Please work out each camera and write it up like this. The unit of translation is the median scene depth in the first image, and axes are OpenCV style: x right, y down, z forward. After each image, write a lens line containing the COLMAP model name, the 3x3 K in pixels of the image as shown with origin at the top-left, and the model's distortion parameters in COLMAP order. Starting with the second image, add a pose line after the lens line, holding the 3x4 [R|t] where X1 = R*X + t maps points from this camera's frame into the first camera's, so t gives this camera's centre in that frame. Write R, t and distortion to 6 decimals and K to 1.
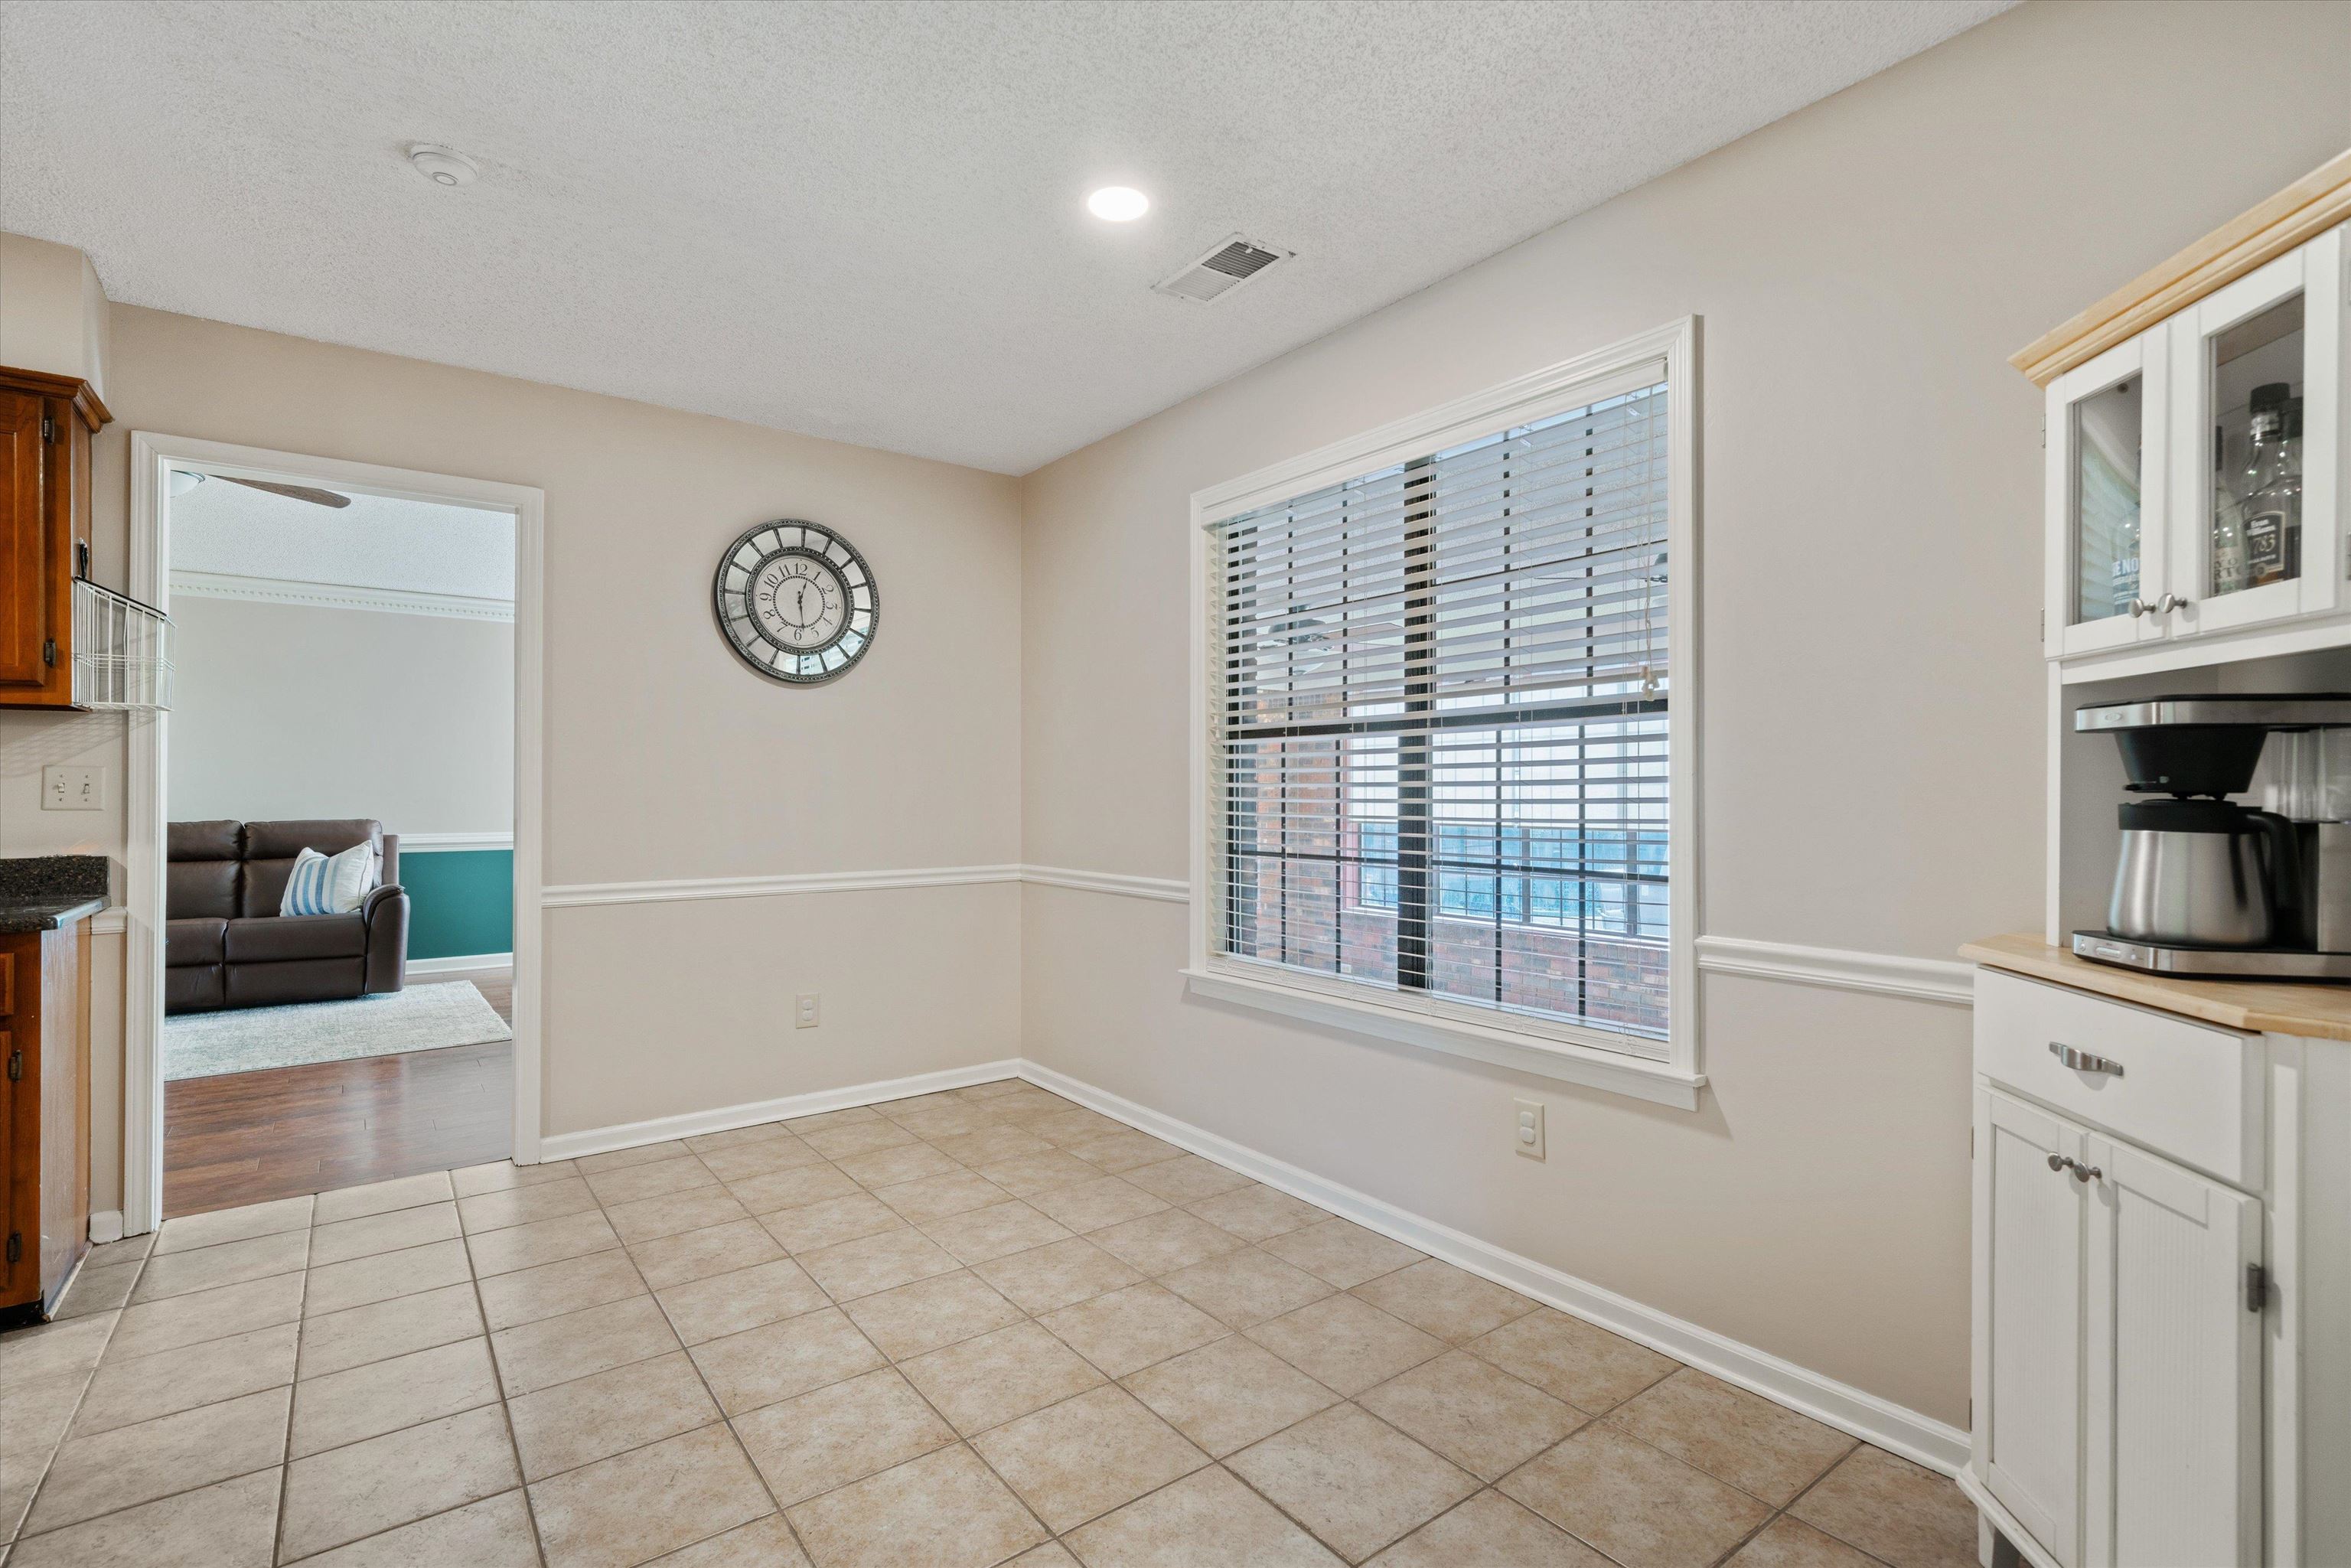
lens RADIAL K [[1089.6, 0, 1182.4], [0, 1089.6, 781.2], [0, 0, 1]] dist [0.008569, 0.000198]
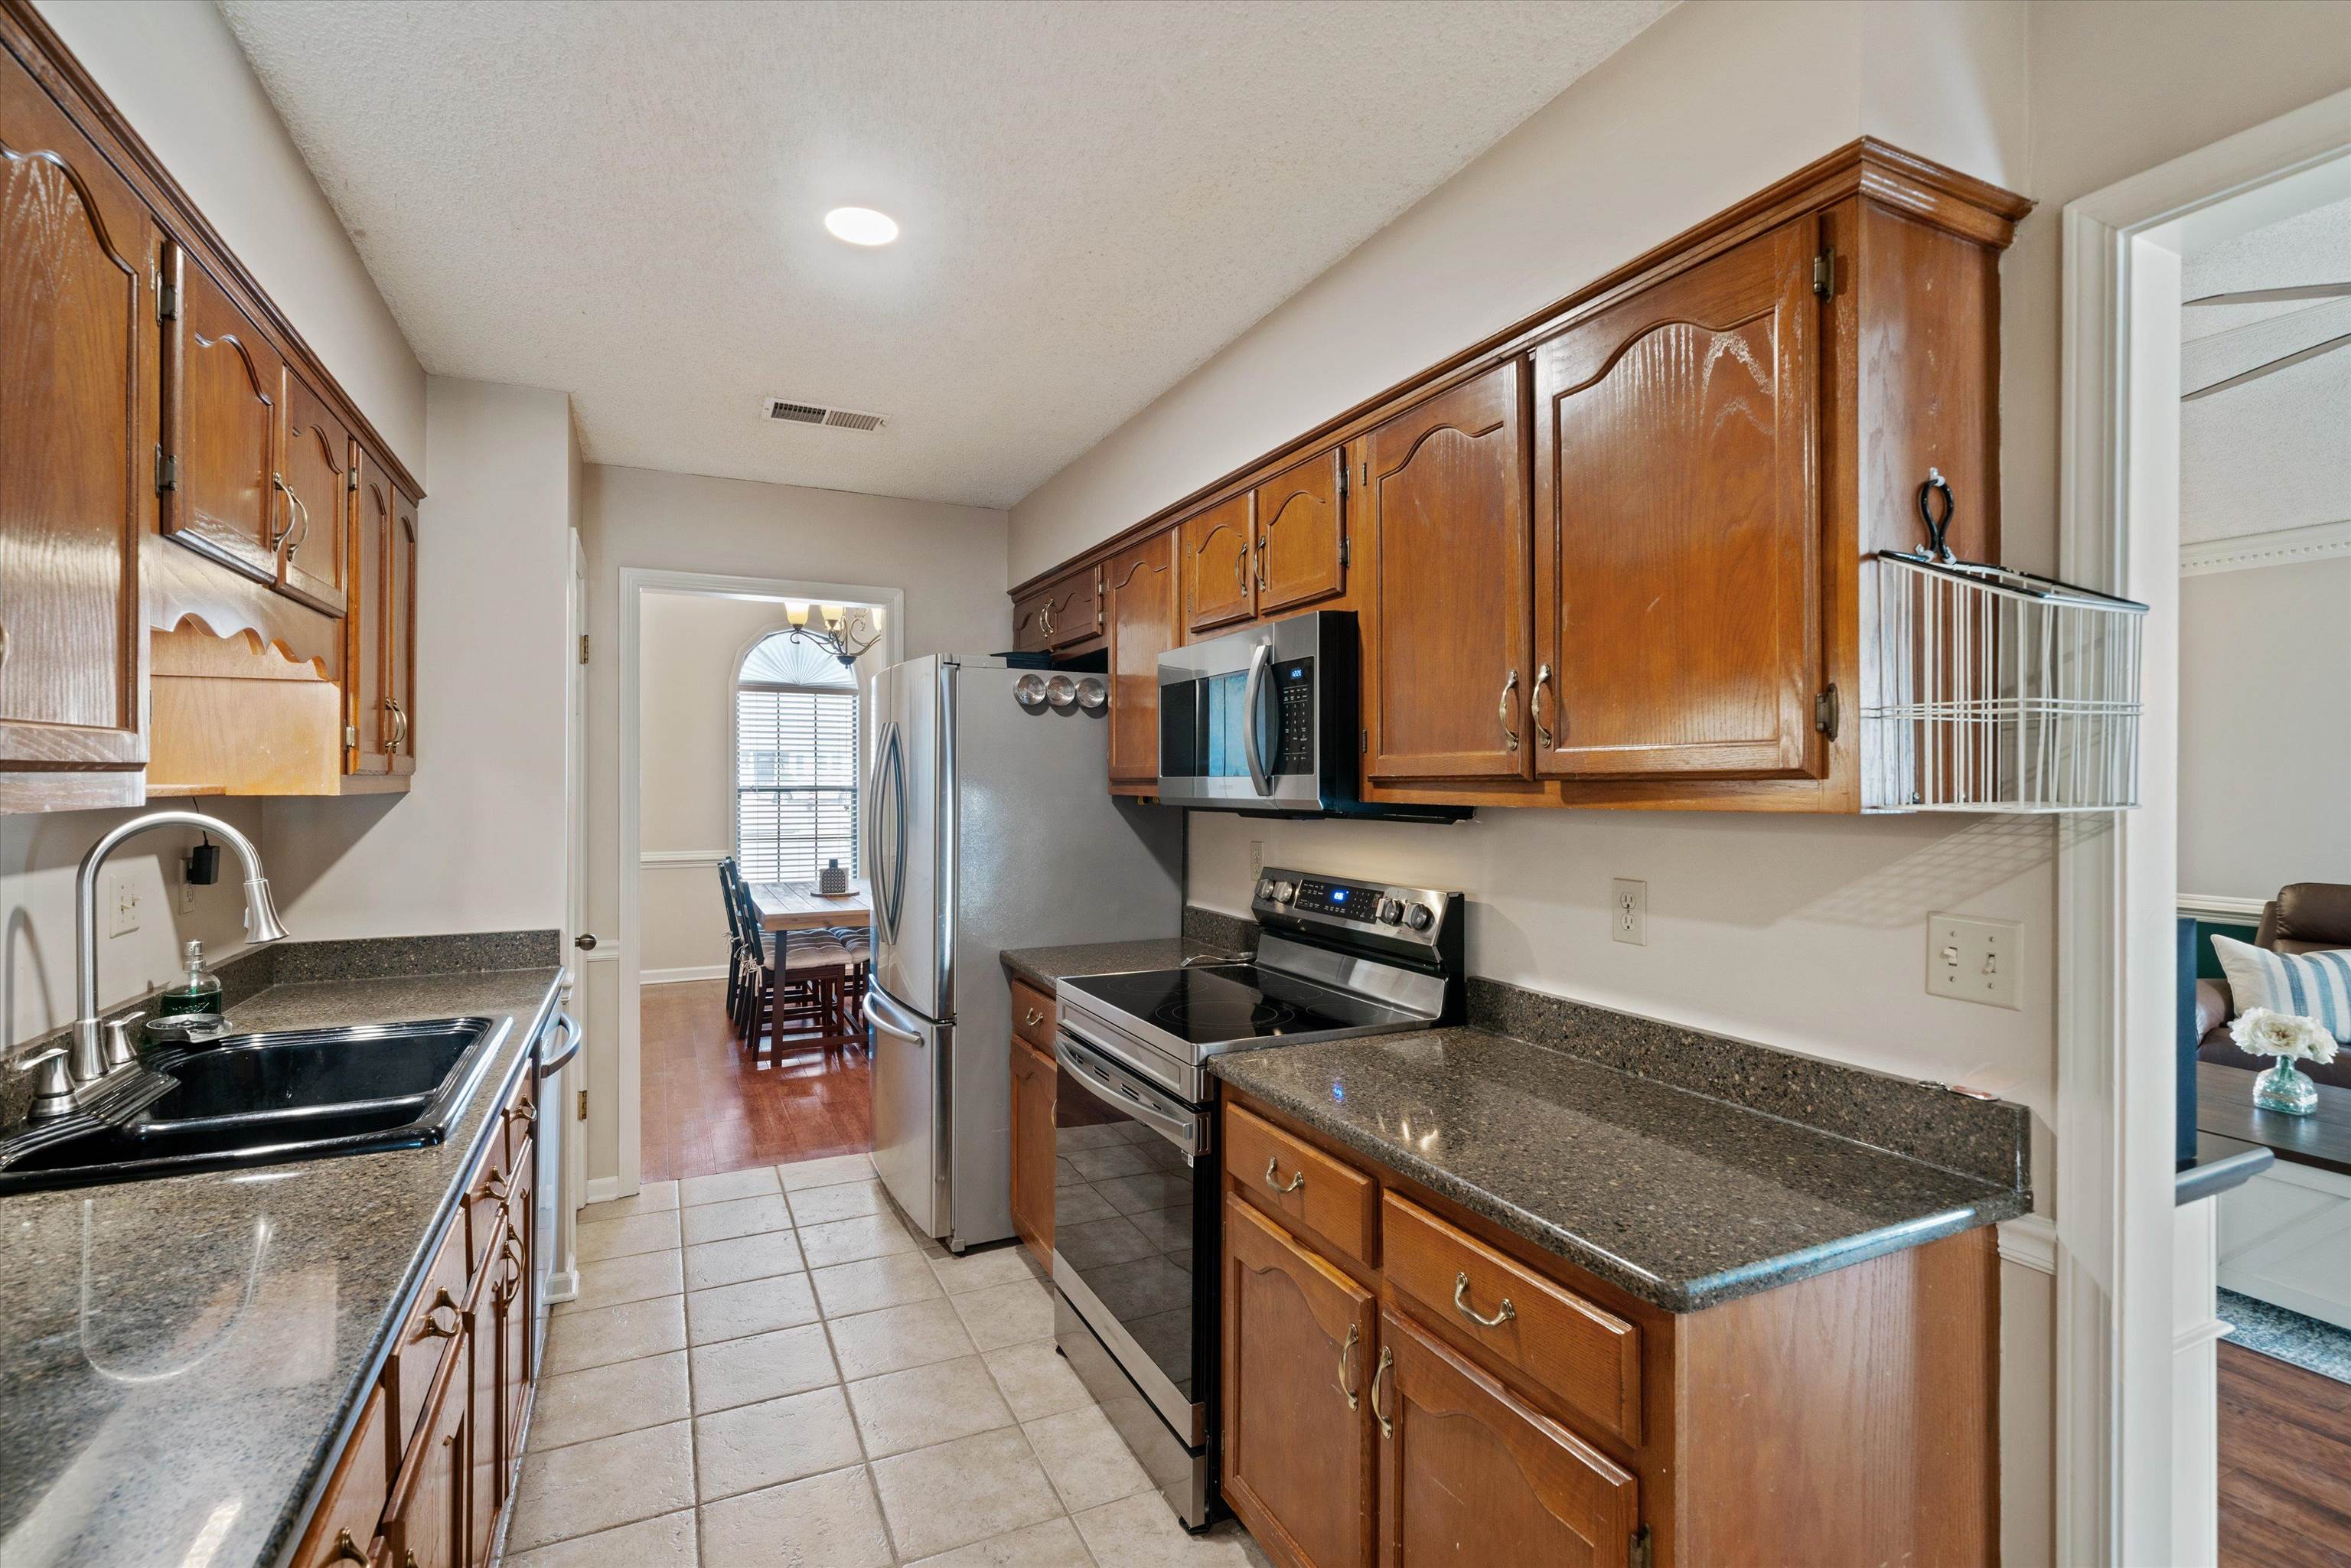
lens RADIAL K [[1089.6, 0, 1182.4], [0, 1089.6, 781.2], [0, 0, 1]] dist [0.008569, 0.000198]
pose [[-0.189727, 0.003414, -0.981831, -0.429823], [0.005059, 0.999984, 0.002499, -0.078960], [0.981824, -0.004493, -0.189741, 0.724814]]
